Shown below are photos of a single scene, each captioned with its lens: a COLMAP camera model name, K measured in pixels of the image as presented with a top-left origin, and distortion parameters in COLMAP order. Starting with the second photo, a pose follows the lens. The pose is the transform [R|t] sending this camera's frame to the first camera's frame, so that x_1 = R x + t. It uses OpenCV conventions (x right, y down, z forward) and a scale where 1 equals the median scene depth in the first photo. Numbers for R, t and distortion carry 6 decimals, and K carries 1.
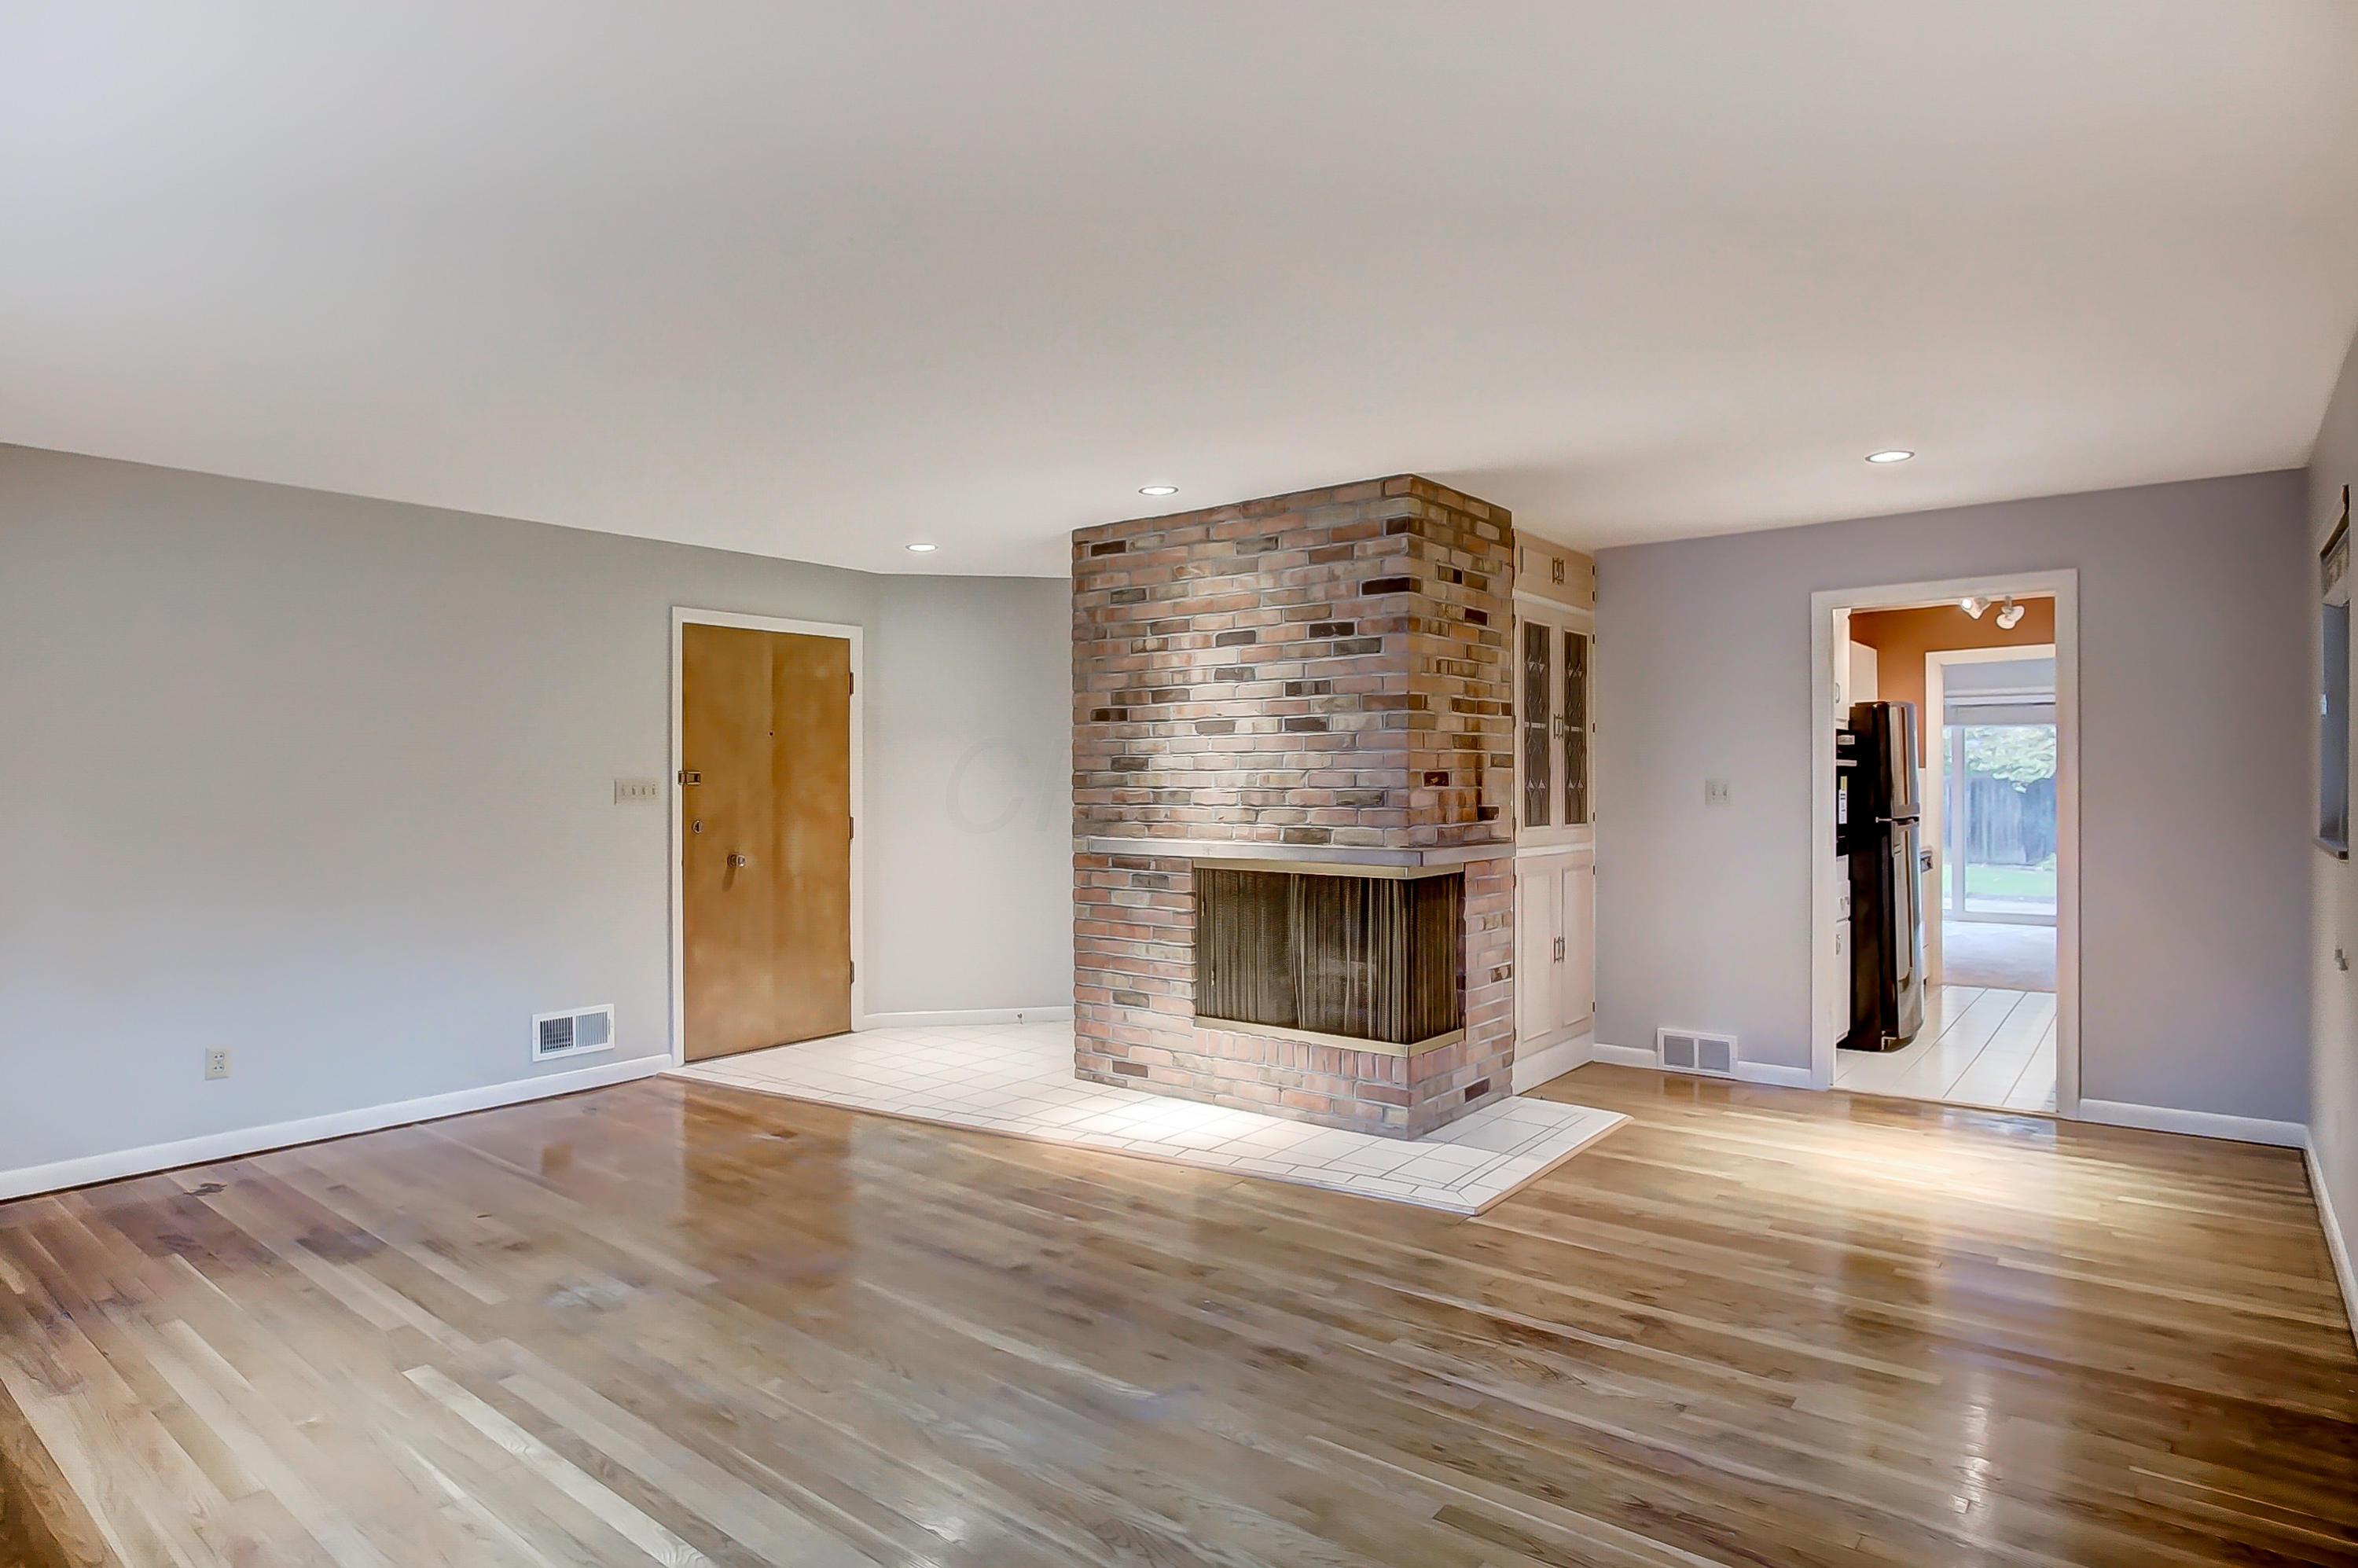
lens RADIAL K [[1298.4, 0, 1155.6], [0, 1298.4, 793.8], [0, 0, 1]] dist [-0.033493, 0.011066]
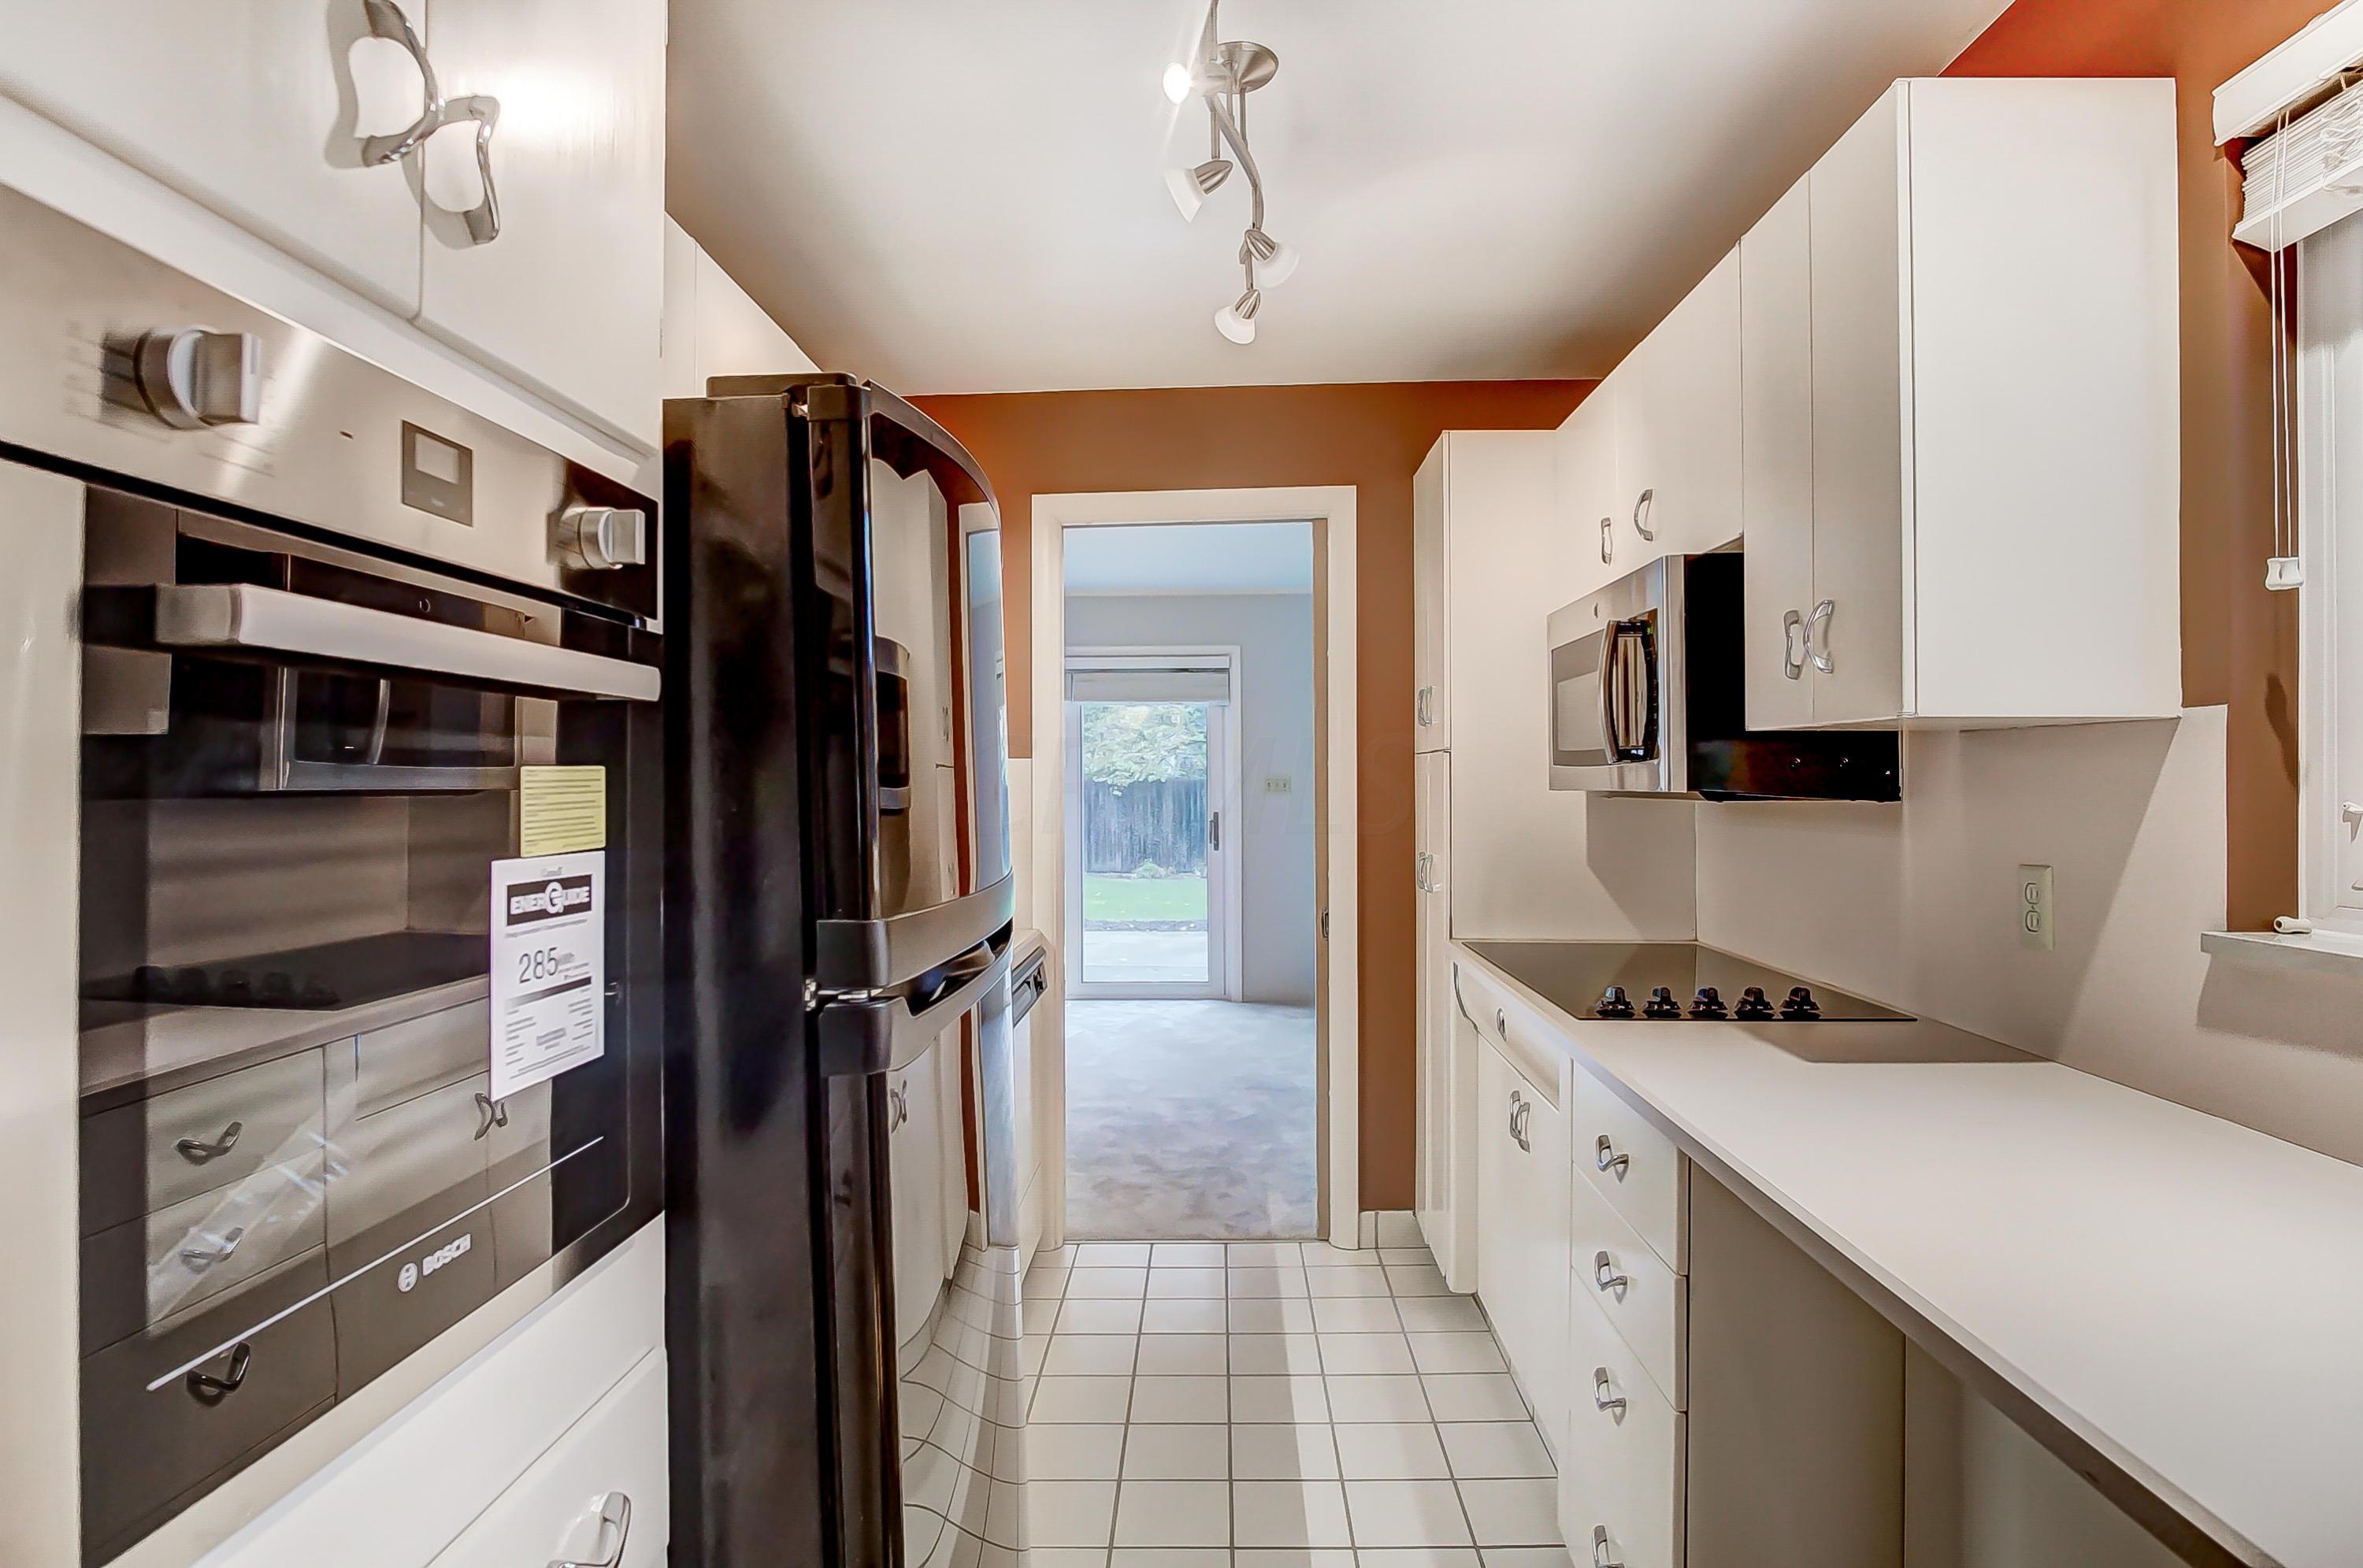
lens RADIAL K [[1297.8, 0, 1195.9], [0, 1297.8, 767.3], [0, 0, 1]] dist [-0.031944, 0.007609]
pose [[0.786639, 0.005006, 0.617393, 0.595852], [0.007838, 0.999806, -0.018093, -0.024067], [-0.617363, 0.019071, 0.786447, 0.981658]]
